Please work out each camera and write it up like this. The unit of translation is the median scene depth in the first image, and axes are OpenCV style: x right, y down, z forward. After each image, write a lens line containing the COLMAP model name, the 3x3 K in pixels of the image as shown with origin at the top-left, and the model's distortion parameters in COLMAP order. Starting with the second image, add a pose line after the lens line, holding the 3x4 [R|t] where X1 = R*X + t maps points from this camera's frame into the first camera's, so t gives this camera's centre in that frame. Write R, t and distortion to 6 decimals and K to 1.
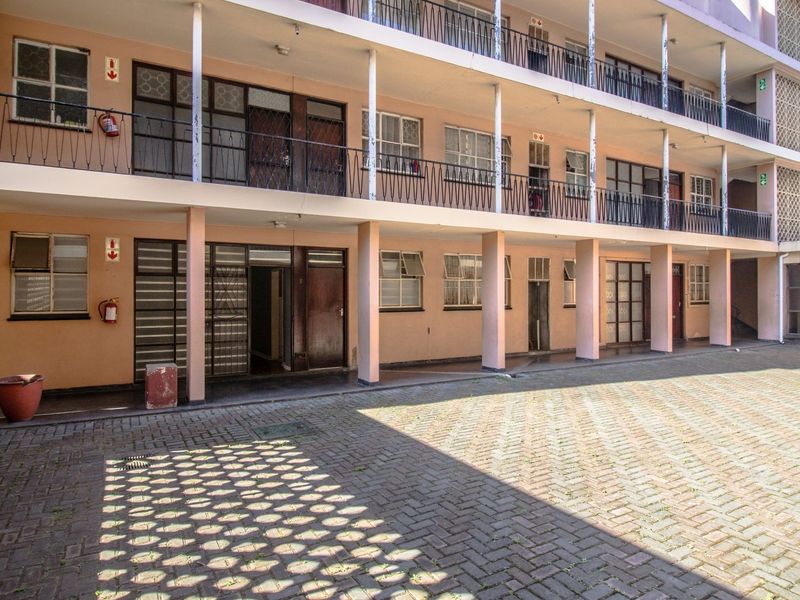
lens RADIAL K [[497.1, 0, 400.3], [0, 497.1, 289.9], [0, 0, 1]] dist [-0.008480, -0.004285]
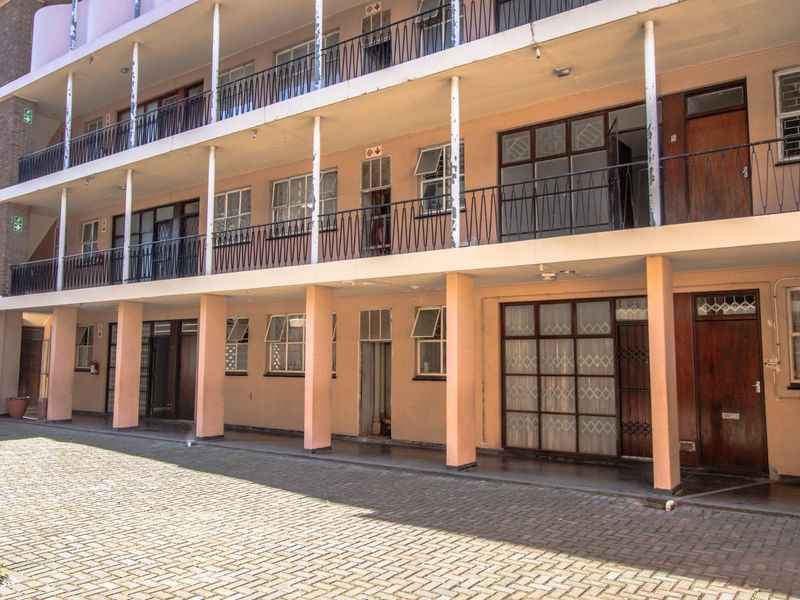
lens RADIAL K [[592.0, 0, 400.0], [0, 592.0, 300.0], [0, 0, 1]] dist [0.032310, -0.004772]
pose [[0.458613, -0.081556, -0.884886, 1.089211], [0.003928, 0.995956, -0.089757, -0.000395], [0.888627, 0.037688, 0.457079, 0.628527]]
